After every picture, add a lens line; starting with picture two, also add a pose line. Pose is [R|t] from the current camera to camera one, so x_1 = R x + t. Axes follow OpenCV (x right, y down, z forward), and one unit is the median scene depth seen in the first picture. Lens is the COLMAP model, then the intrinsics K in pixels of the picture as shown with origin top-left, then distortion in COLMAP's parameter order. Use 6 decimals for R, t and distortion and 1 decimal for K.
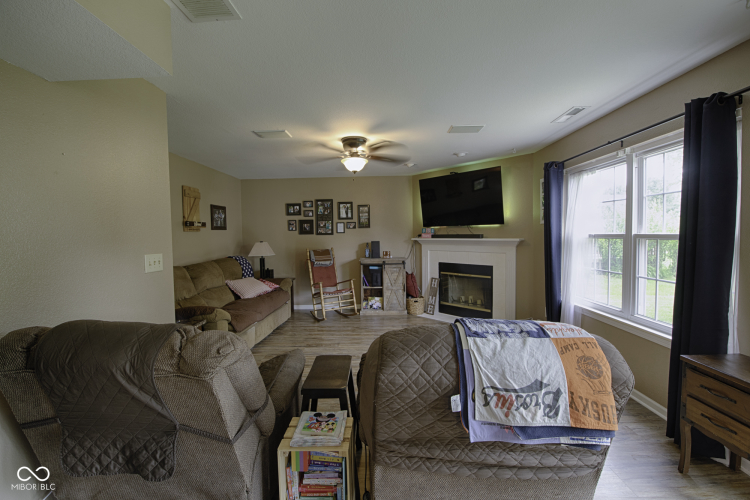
lens RADIAL K [[318.9, 0, 369.7], [0, 318.9, 246.2], [0, 0, 1]] dist [-0.004625, -0.008633]
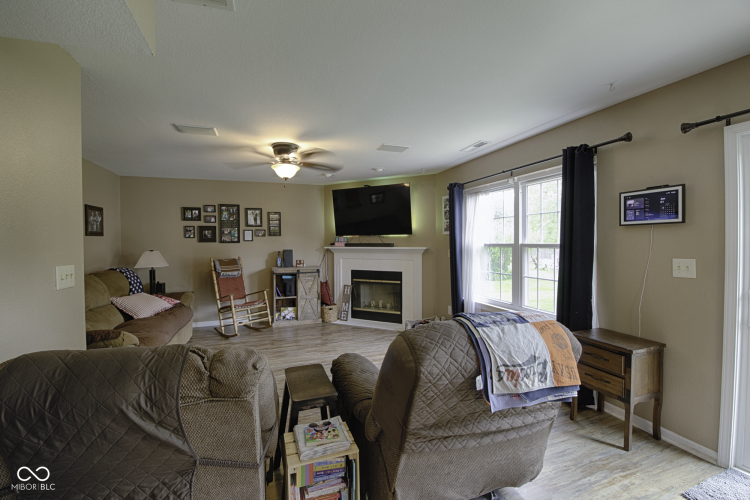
lens RADIAL K [[318.9, 0, 369.7], [0, 318.9, 246.2], [0, 0, 1]] dist [-0.004625, -0.008633]
pose [[0.935078, 0.002711, 0.354432, -0.153153], [0.007153, 0.999623, -0.026517, 0.001691], [-0.354370, 0.027331, 0.934706, 0.001811]]
